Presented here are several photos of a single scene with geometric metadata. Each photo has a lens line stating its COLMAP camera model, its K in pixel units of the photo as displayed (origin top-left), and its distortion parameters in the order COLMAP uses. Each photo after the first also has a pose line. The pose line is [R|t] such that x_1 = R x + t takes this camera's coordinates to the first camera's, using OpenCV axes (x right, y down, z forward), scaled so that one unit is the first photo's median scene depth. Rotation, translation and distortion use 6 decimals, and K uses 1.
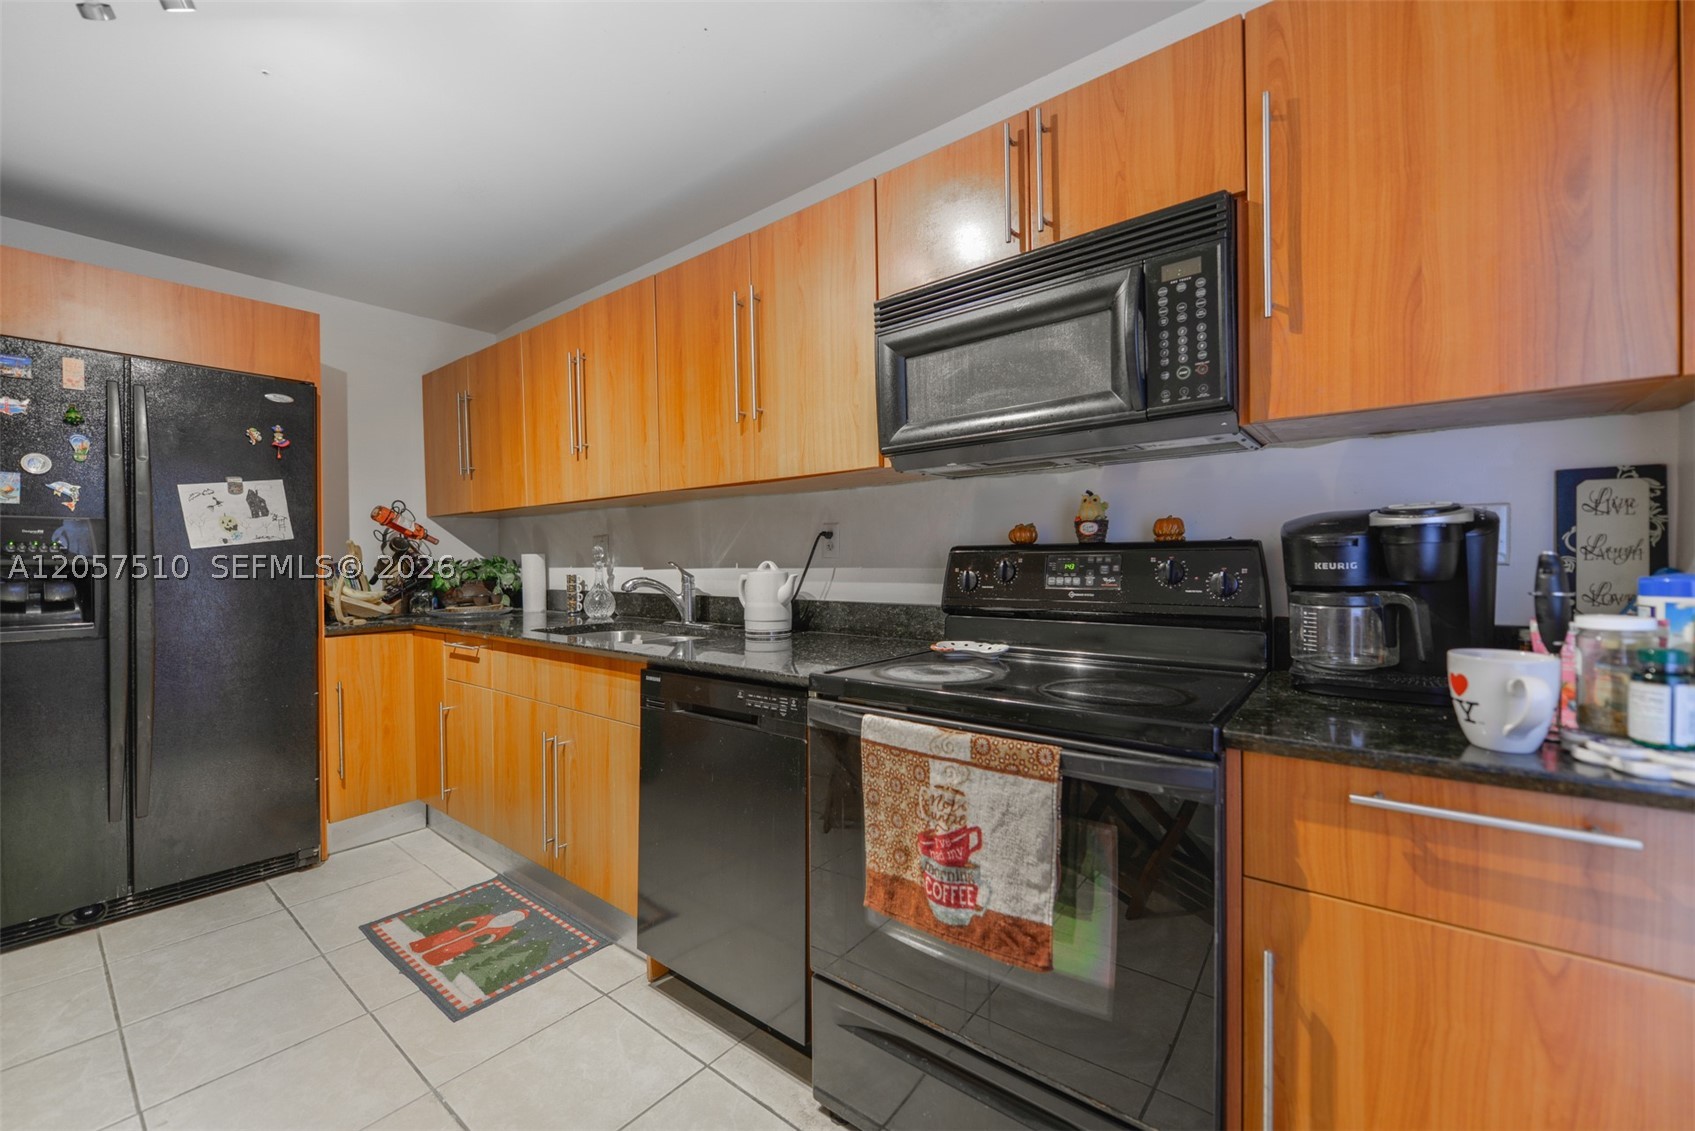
lens RADIAL K [[678.3, 0, 848.2], [0, 678.3, 562.6], [0, 0, 1]] dist [0.000977, 0.000205]
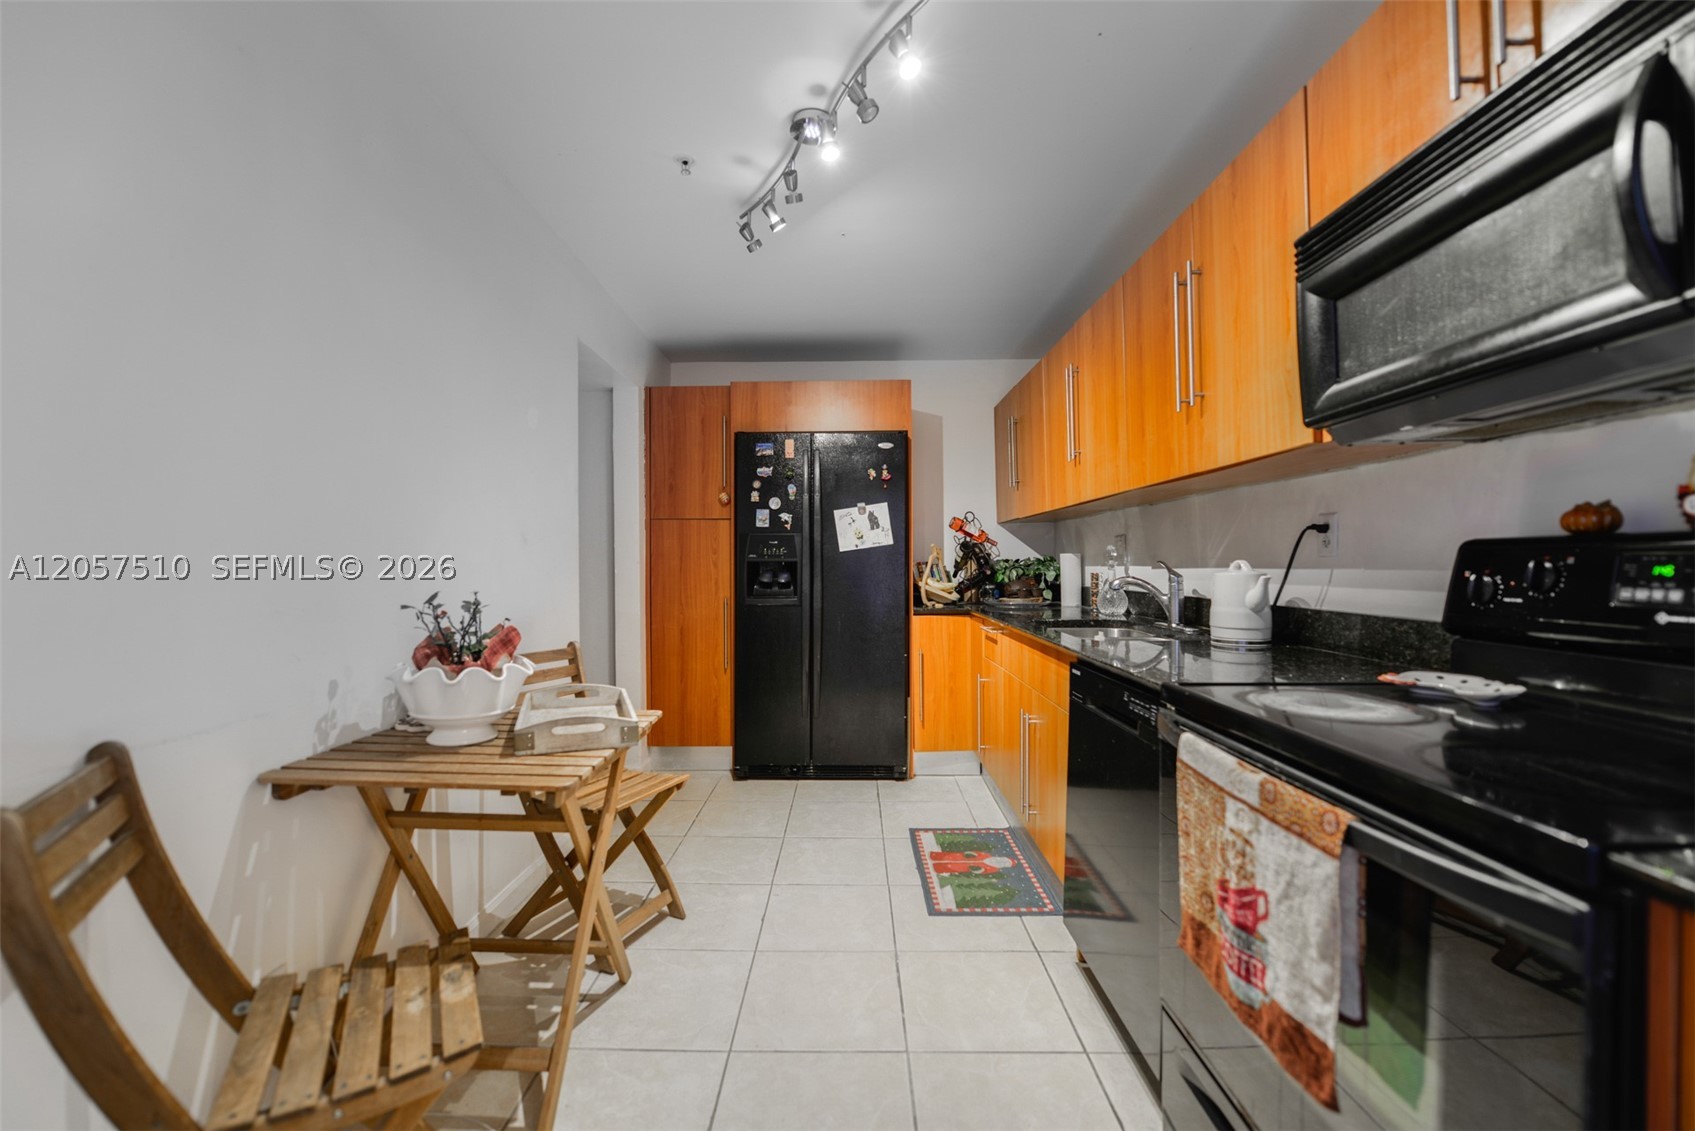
lens RADIAL K [[678.3, 0, 852.0], [0, 678.3, 564.3], [0, 0, 1]] dist [0.000977, 0.000205]
pose [[0.626714, 0.006809, -0.779220, 0.270898], [-0.003473, 0.999976, 0.005944, -0.000561], [0.779242, -0.001019, 0.626722, 0.061240]]
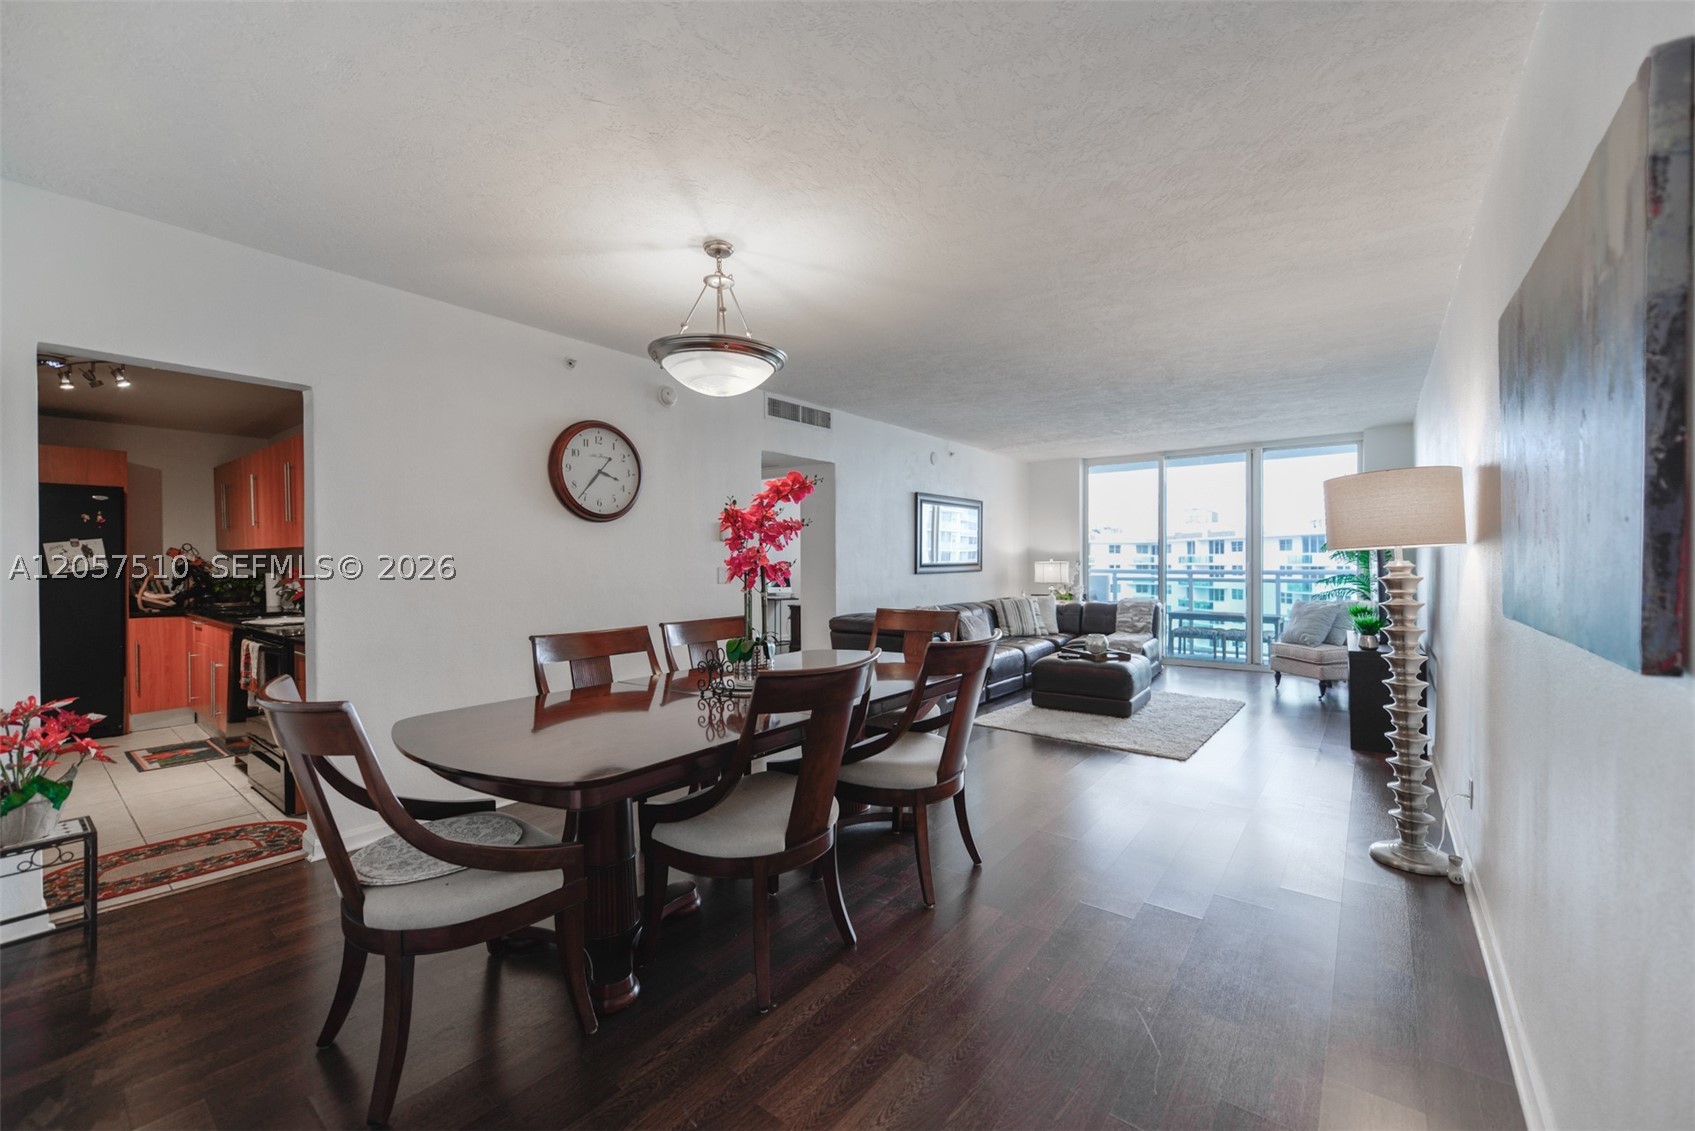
lens RADIAL K [[678.3, 0, 837.7], [0, 678.3, 562.7], [0, 0, 1]] dist [0.000977, 0.000205]
pose [[0.999954, 0.001779, -0.009392, 1.588603], [-0.001782, 0.999998, -0.000269, -0.064004], [0.009392, 0.000286, 0.999956, -1.148894]]
